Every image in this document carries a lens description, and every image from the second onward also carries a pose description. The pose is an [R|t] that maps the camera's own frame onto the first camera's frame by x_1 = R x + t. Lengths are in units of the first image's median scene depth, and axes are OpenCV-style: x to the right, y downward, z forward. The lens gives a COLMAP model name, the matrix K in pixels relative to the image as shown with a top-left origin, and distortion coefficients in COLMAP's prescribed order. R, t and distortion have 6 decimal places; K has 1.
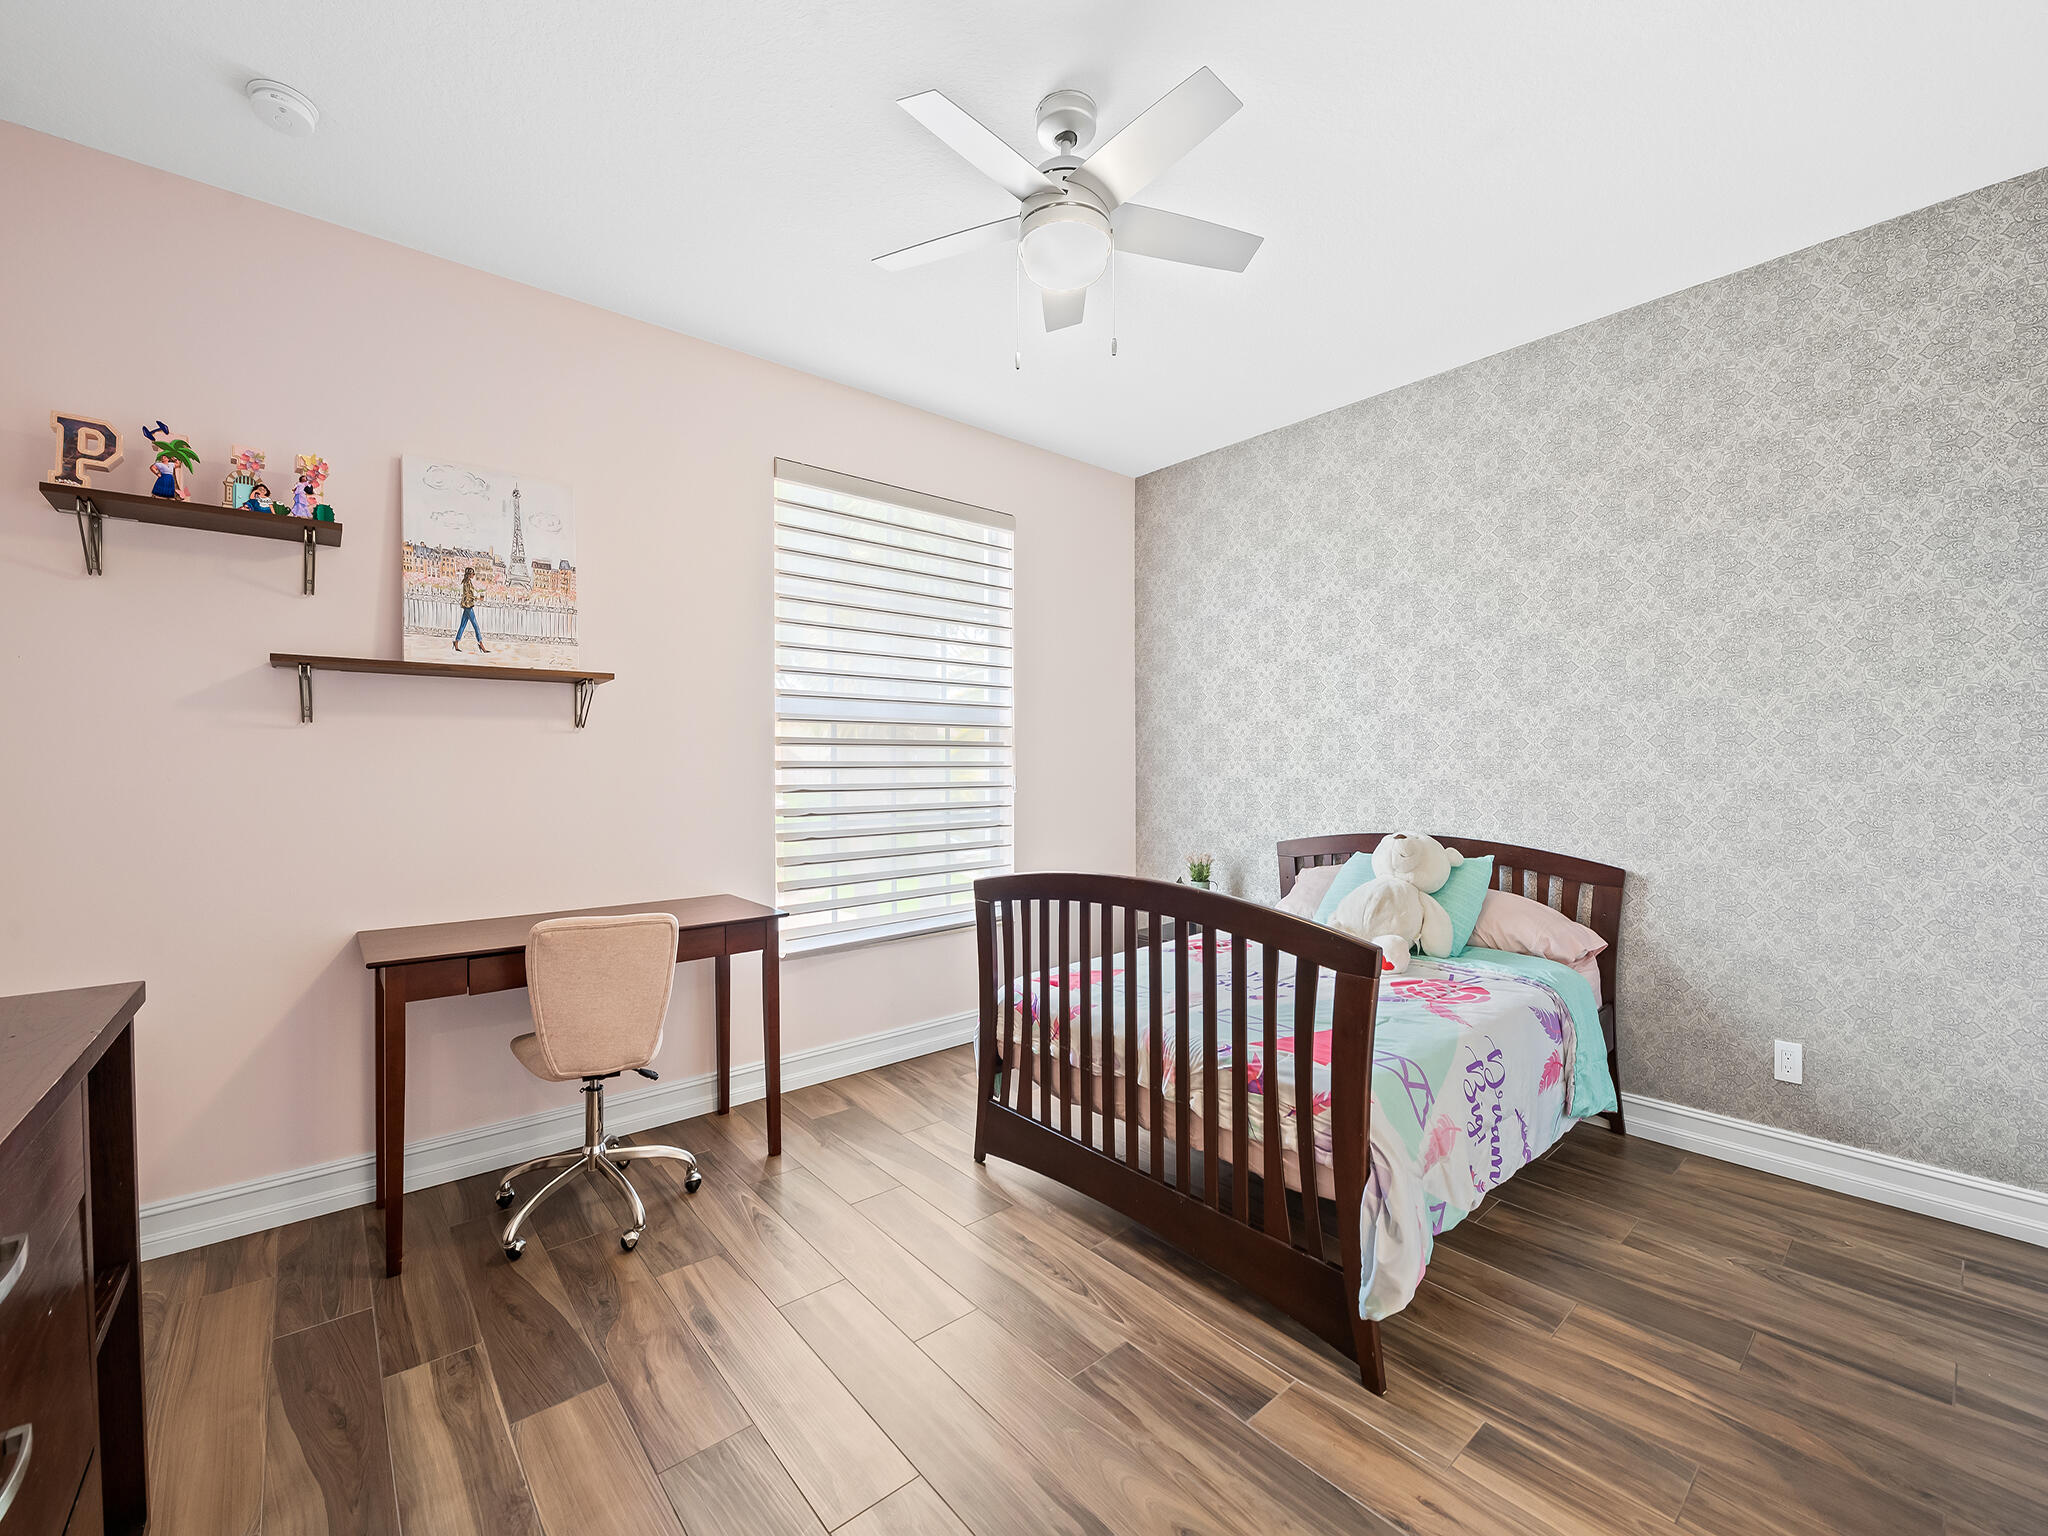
lens RADIAL K [[830.6, 0, 1024.0], [0, 830.6, 768.0], [0, 0, 1]] dist [-0.001523, -0.000198]
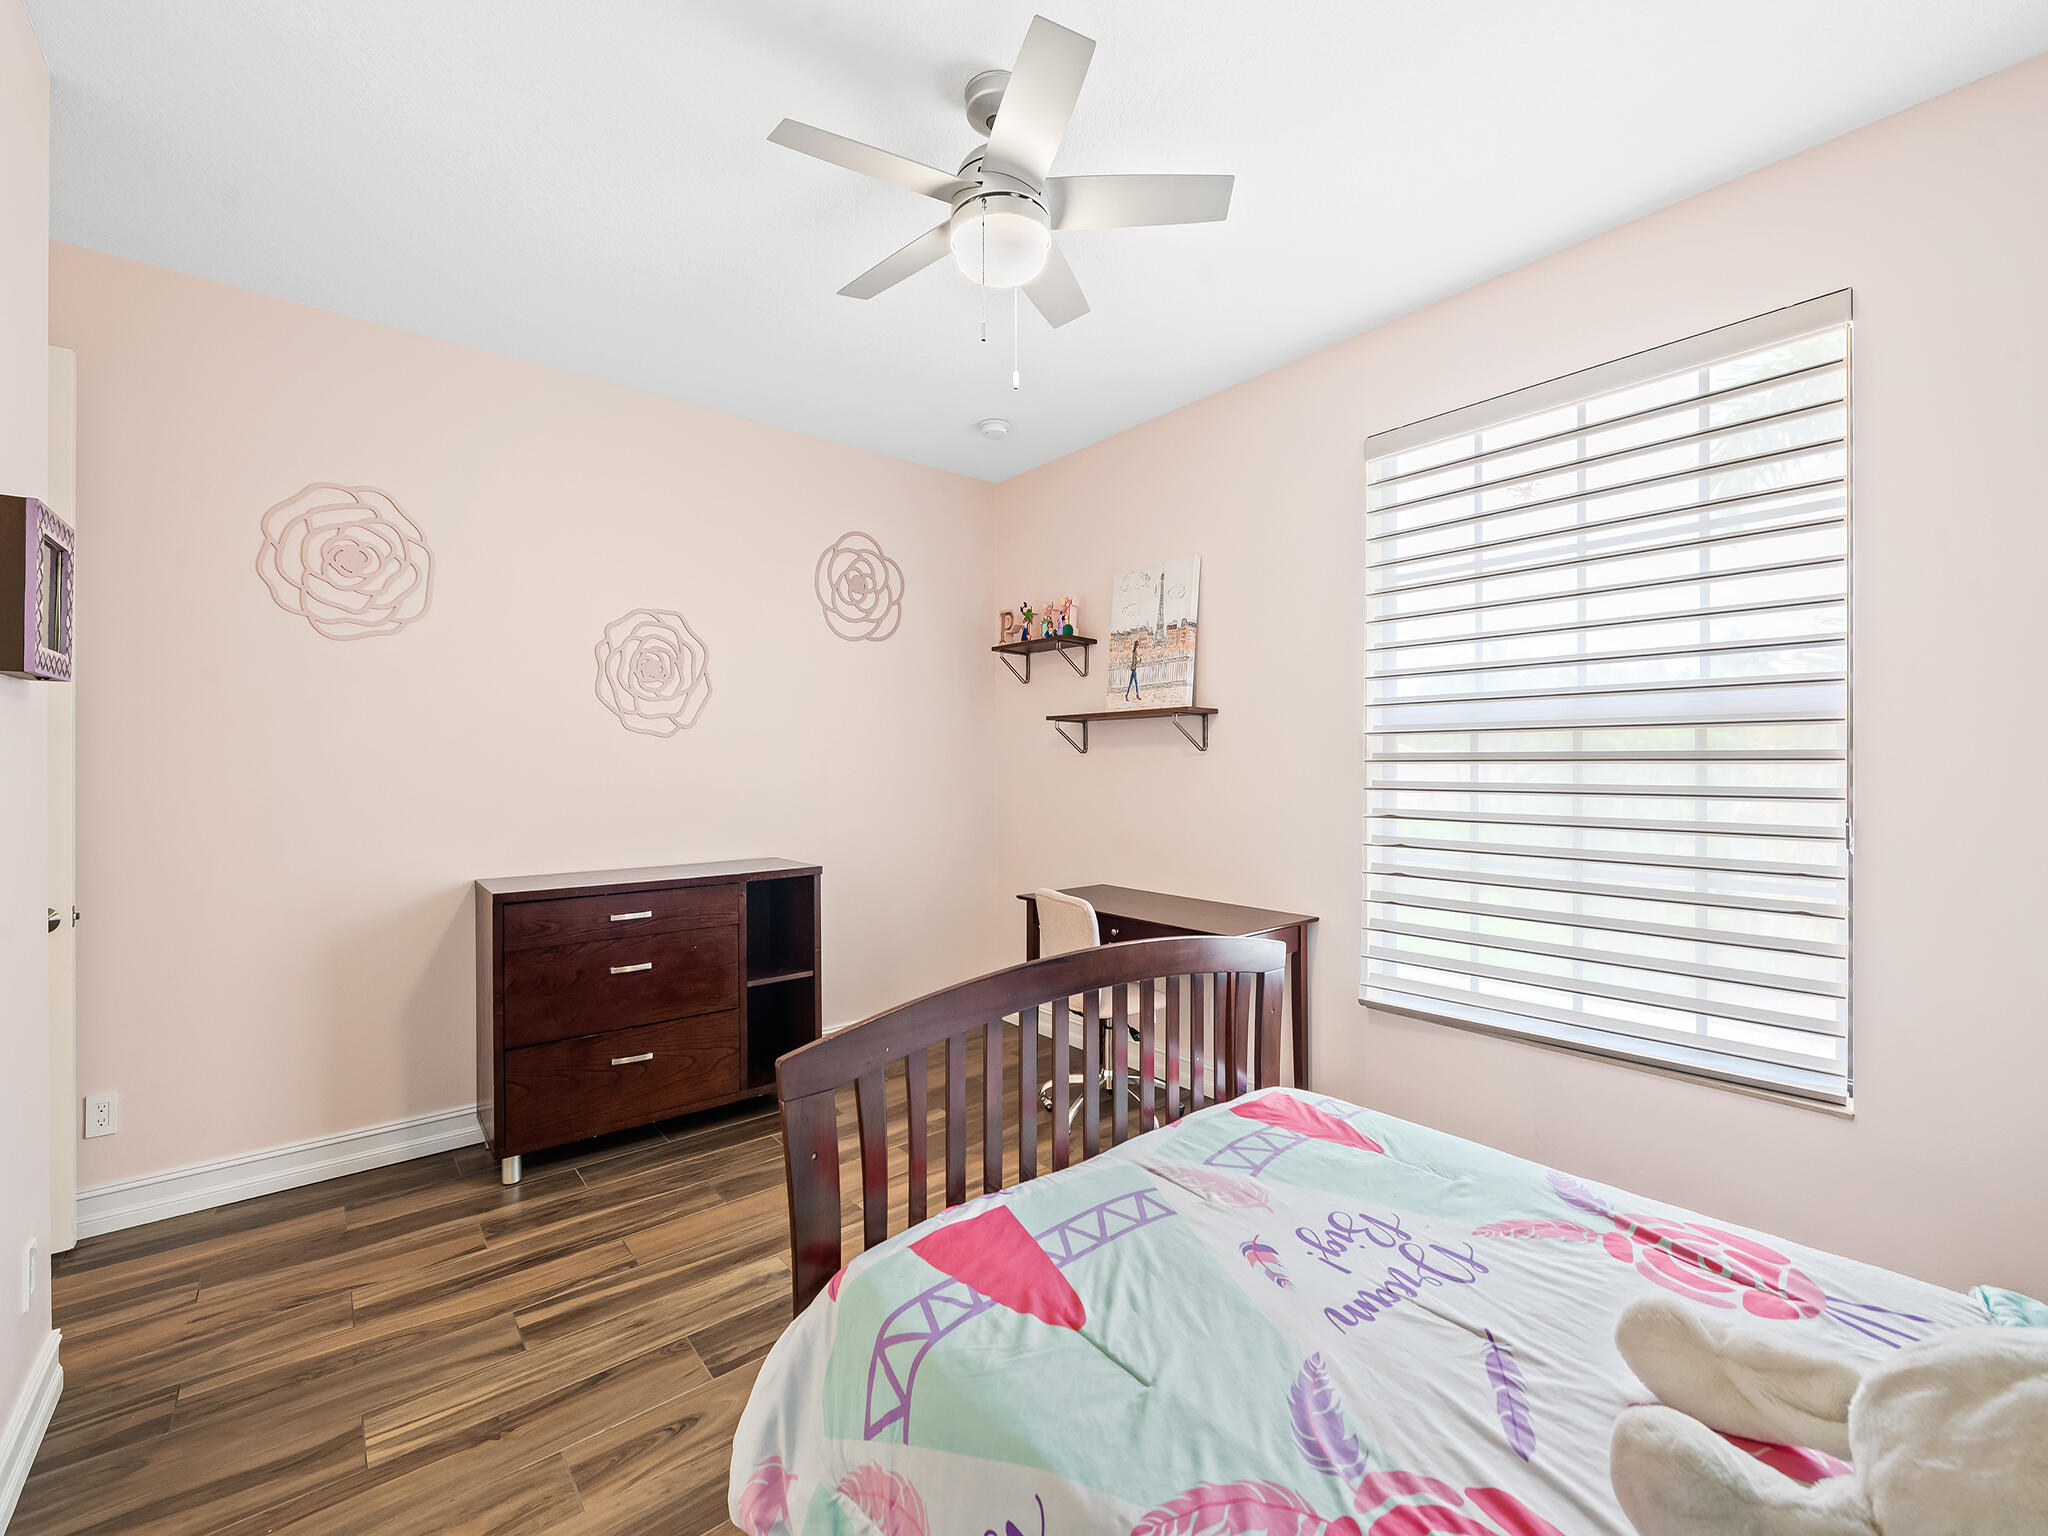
lens RADIAL K [[873.1, 0, 1024.0], [0, 873.1, 768.0], [0, 0, 1]] dist [-0.001253, -0.000292]
pose [[-0.020012, 0.006175, -0.999781, 0.826475], [-0.008243, 0.999946, 0.006341, -0.033206], [0.999766, 0.008368, -0.019960, 0.845540]]
